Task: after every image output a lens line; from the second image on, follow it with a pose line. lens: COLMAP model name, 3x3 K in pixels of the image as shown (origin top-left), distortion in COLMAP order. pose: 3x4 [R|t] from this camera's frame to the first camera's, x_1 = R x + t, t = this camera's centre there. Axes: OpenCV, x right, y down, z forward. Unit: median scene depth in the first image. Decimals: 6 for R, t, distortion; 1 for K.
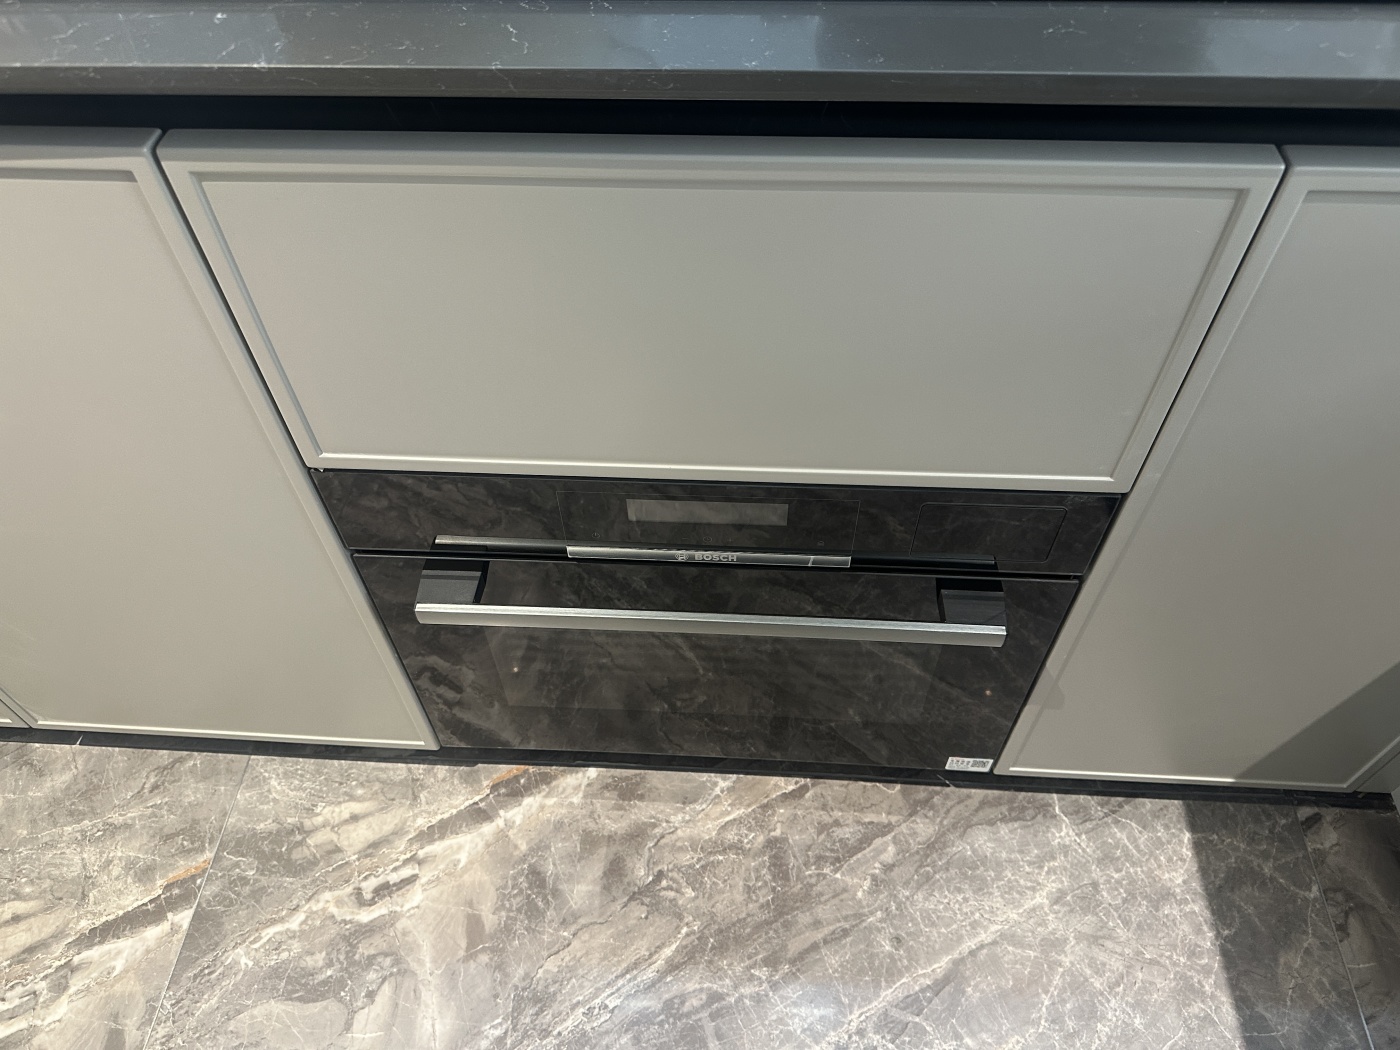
lens RADIAL K [[1009.8, 0, 700.1], [0, 1009.8, 527.2], [0, 0, 1]] dist [0.012425, -0.016365]
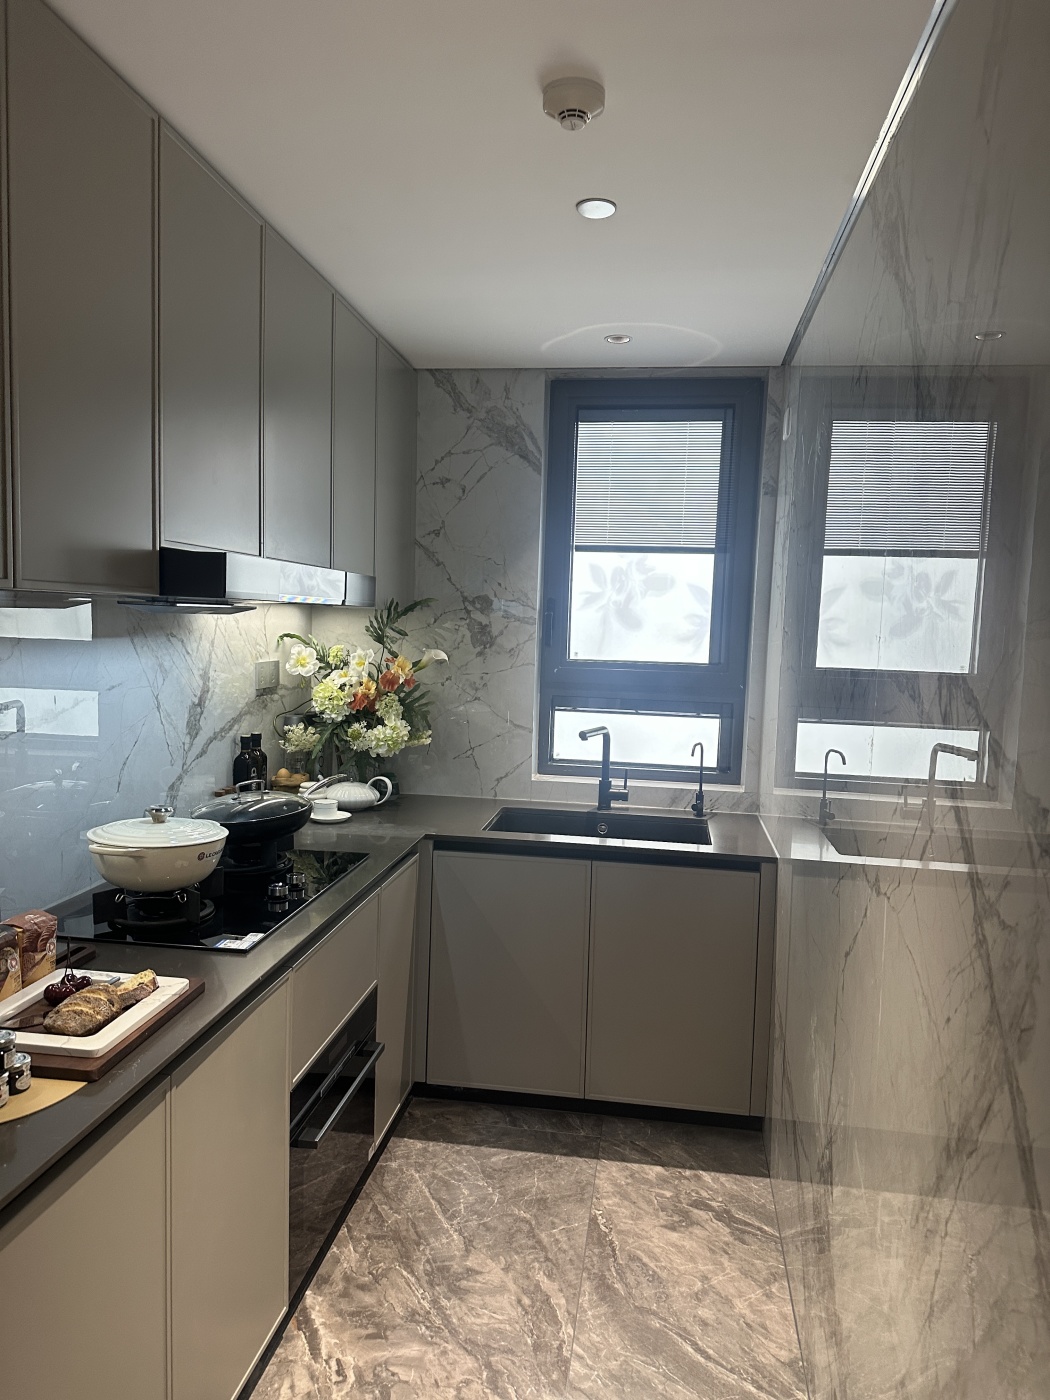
lens RADIAL K [[1009.8, 0, 524.3], [0, 1009.8, 703.1], [0, 0, 1]] dist [0.012425, -0.016365]
pose [[0.085574, -0.059859, 0.994532, -2.077174], [0.758957, 0.650616, -0.026144, -0.132087], [-0.645494, 0.757044, 0.101106, -0.328175]]
